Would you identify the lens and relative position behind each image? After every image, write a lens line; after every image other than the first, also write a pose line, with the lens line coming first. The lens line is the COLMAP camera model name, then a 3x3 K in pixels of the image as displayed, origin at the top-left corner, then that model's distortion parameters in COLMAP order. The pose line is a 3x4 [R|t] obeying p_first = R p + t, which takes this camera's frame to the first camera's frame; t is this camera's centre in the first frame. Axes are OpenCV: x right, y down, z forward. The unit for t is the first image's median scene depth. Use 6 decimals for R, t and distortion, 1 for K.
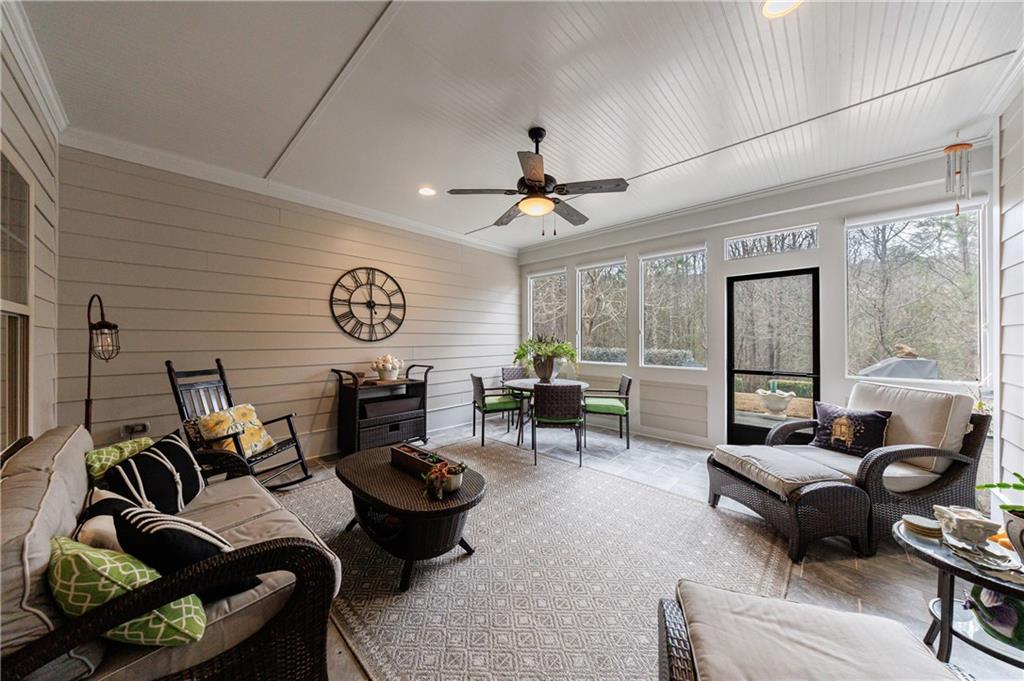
lens RADIAL K [[337.6, 0, 507.4], [0, 337.6, 336.8], [0, 0, 1]] dist [-0.000380, -0.000291]
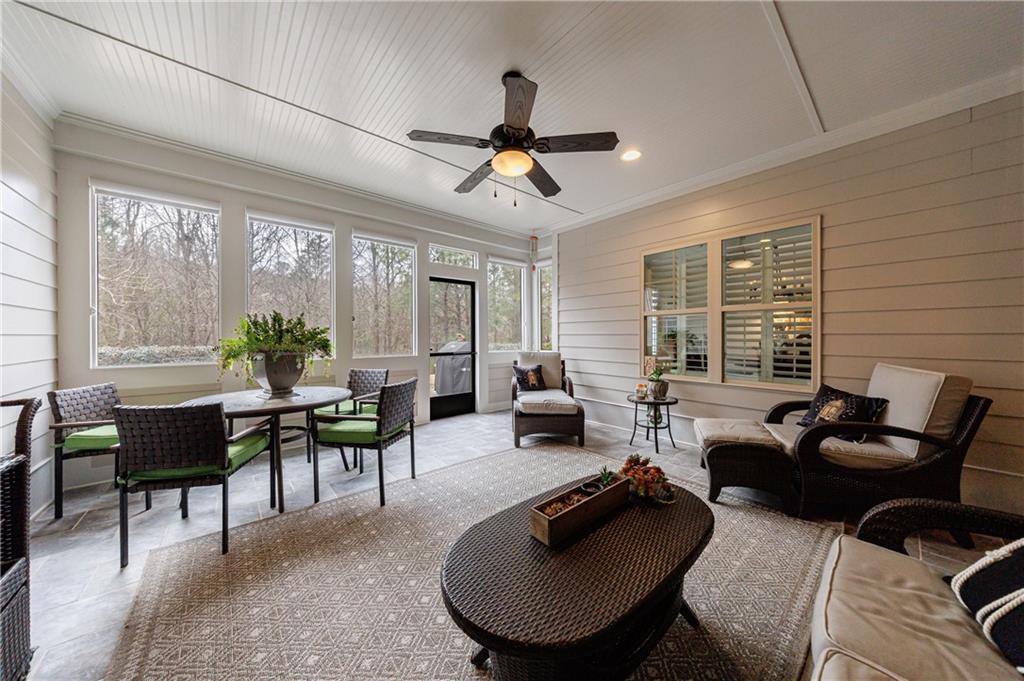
lens RADIAL K [[337.6, 0, 507.4], [0, 337.6, 336.8], [0, 0, 1]] dist [-0.000380, -0.000291]
pose [[0.100242, -0.003176, 0.994958, -0.497638], [-0.004652, 0.999982, 0.003660, 0.031473], [-0.994952, -0.004996, 0.100225, 0.596096]]
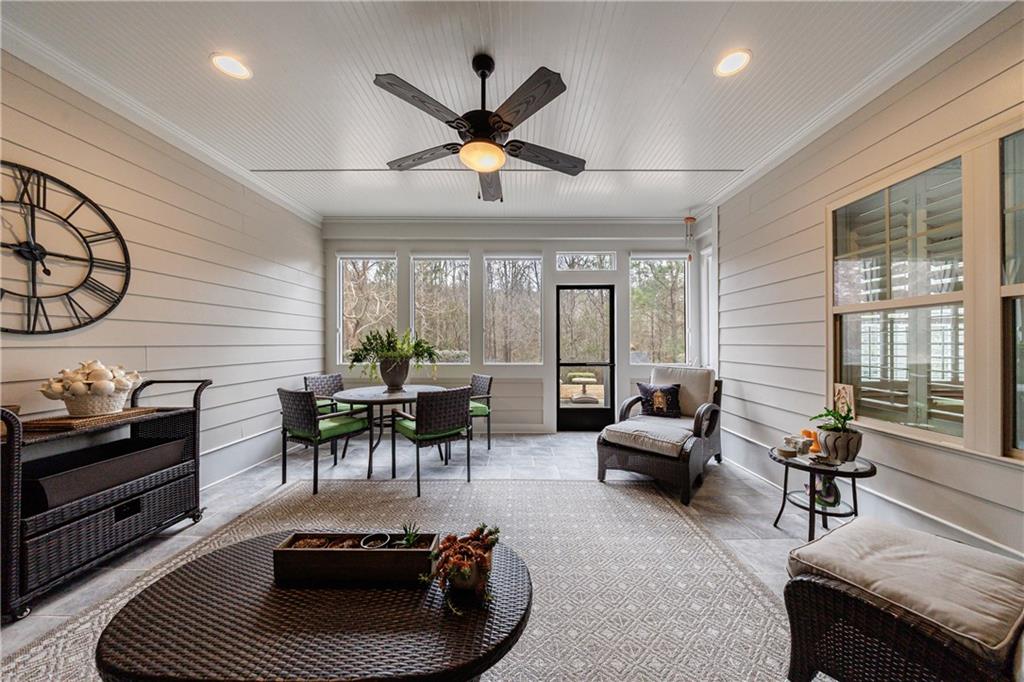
lens RADIAL K [[333.1, 0, 516.5], [0, 333.1, 340.8], [0, 0, 1]] dist [-0.000652, -0.004600]
pose [[0.723615, 0.004312, 0.690190, -0.246226], [-0.004706, 0.999988, -0.001314, 0.020858], [-0.690187, -0.002297, 0.723627, 0.255930]]
